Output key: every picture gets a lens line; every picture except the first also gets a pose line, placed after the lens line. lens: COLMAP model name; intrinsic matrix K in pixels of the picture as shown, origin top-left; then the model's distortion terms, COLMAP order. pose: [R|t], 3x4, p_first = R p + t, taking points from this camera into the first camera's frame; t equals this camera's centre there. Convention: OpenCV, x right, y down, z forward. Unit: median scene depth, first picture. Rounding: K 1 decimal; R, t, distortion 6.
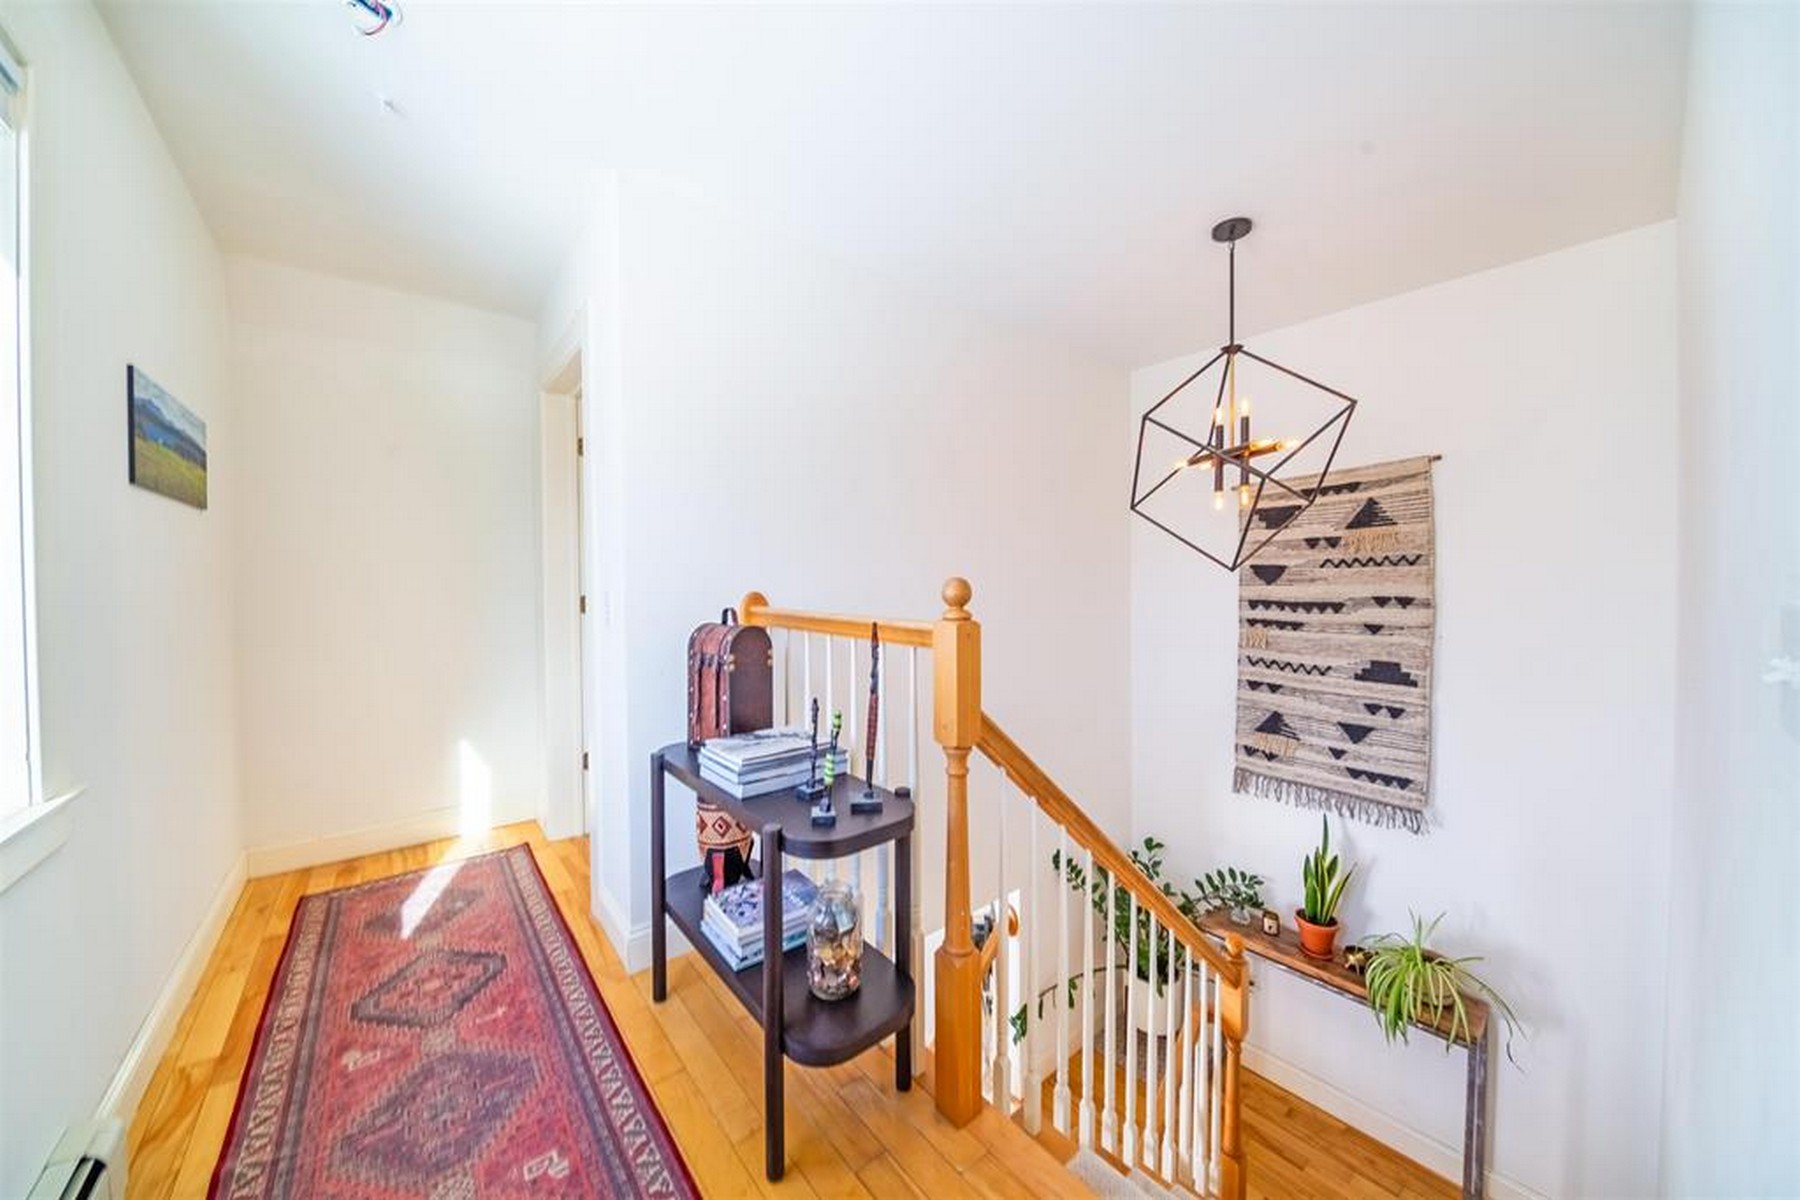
lens RADIAL K [[616.9, 0, 895.2], [0, 616.9, 592.9], [0, 0, 1]] dist [-0.004531, -0.001524]
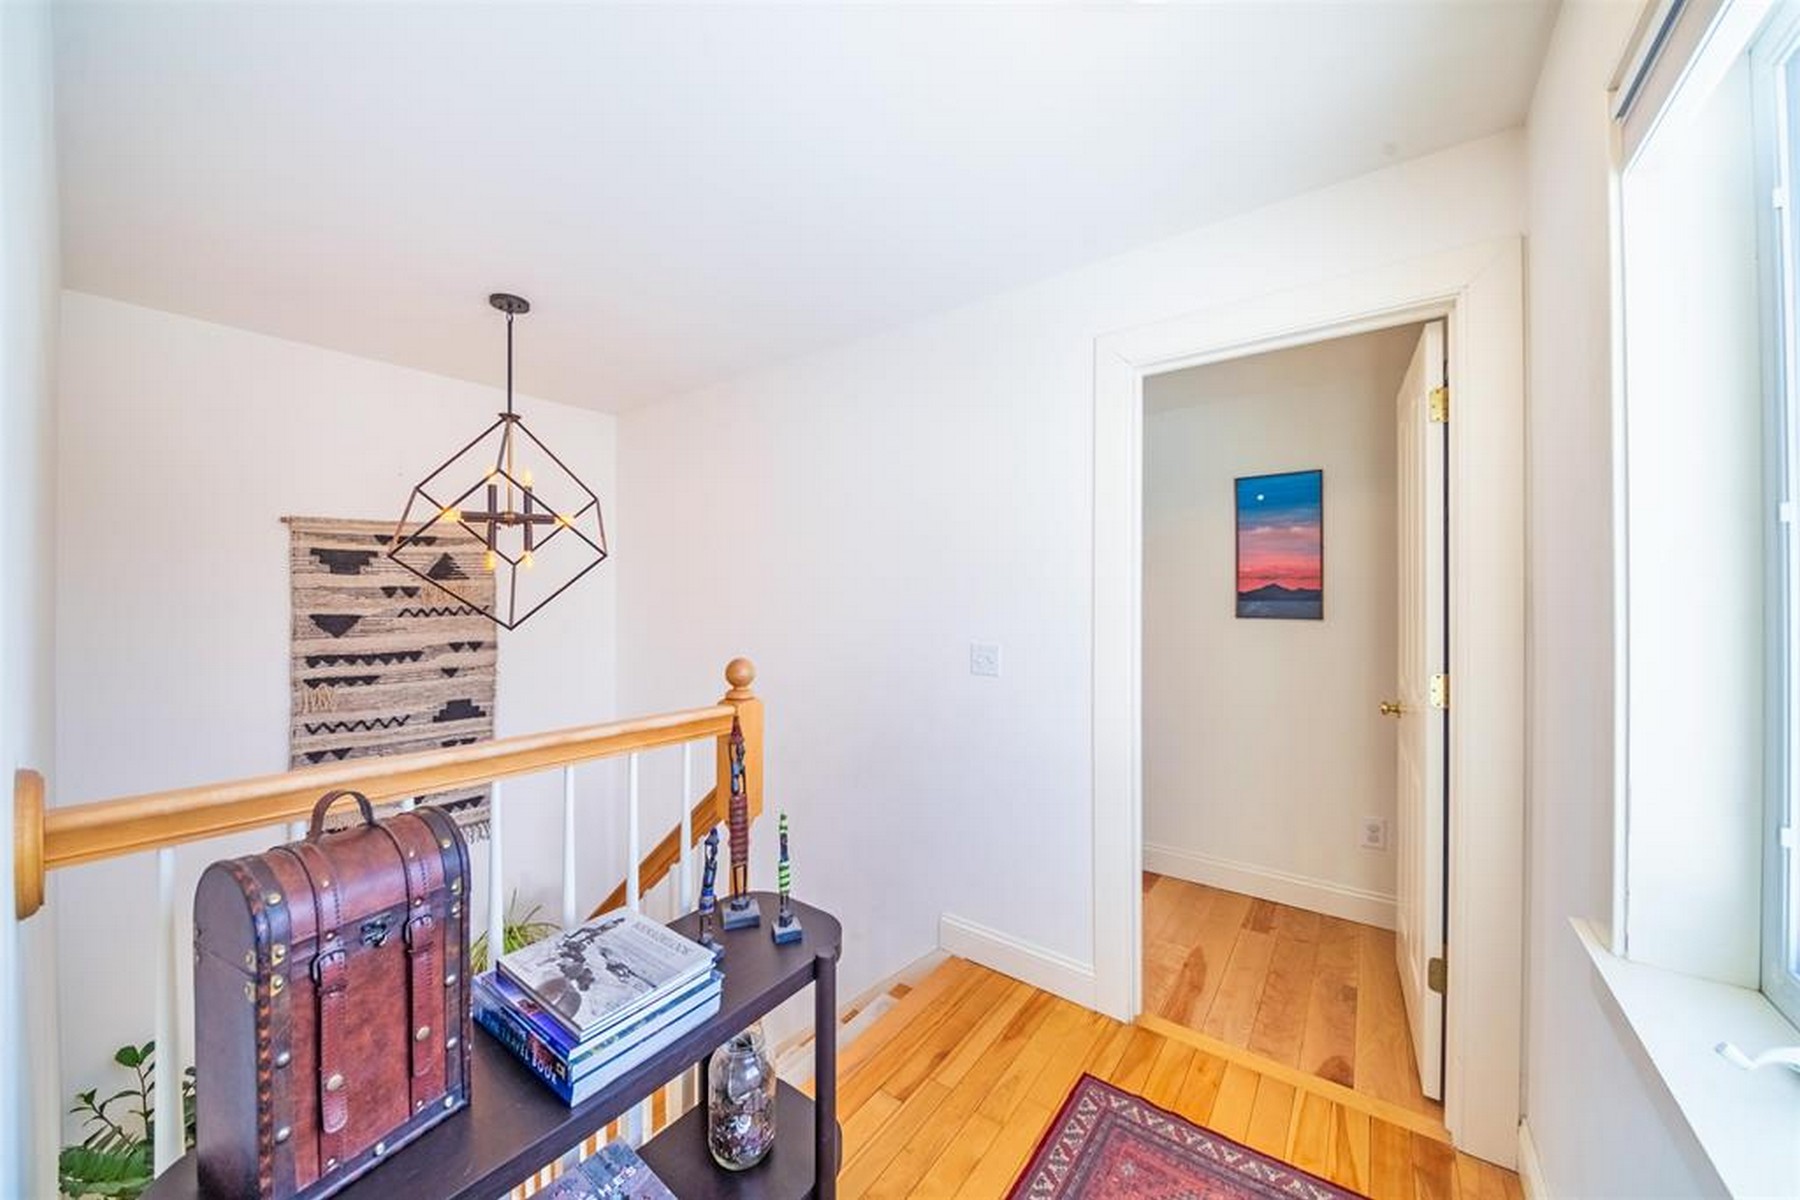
lens RADIAL K [[616.9, 0, 898.4], [0, 616.9, 596.8], [0, 0, 1]] dist [-0.004531, -0.001524]
pose [[-0.228383, 0.001387, 0.973570, -0.458559], [0.020892, 0.999776, 0.003477, -0.061216], [-0.973347, 0.021134, -0.228361, 0.448303]]
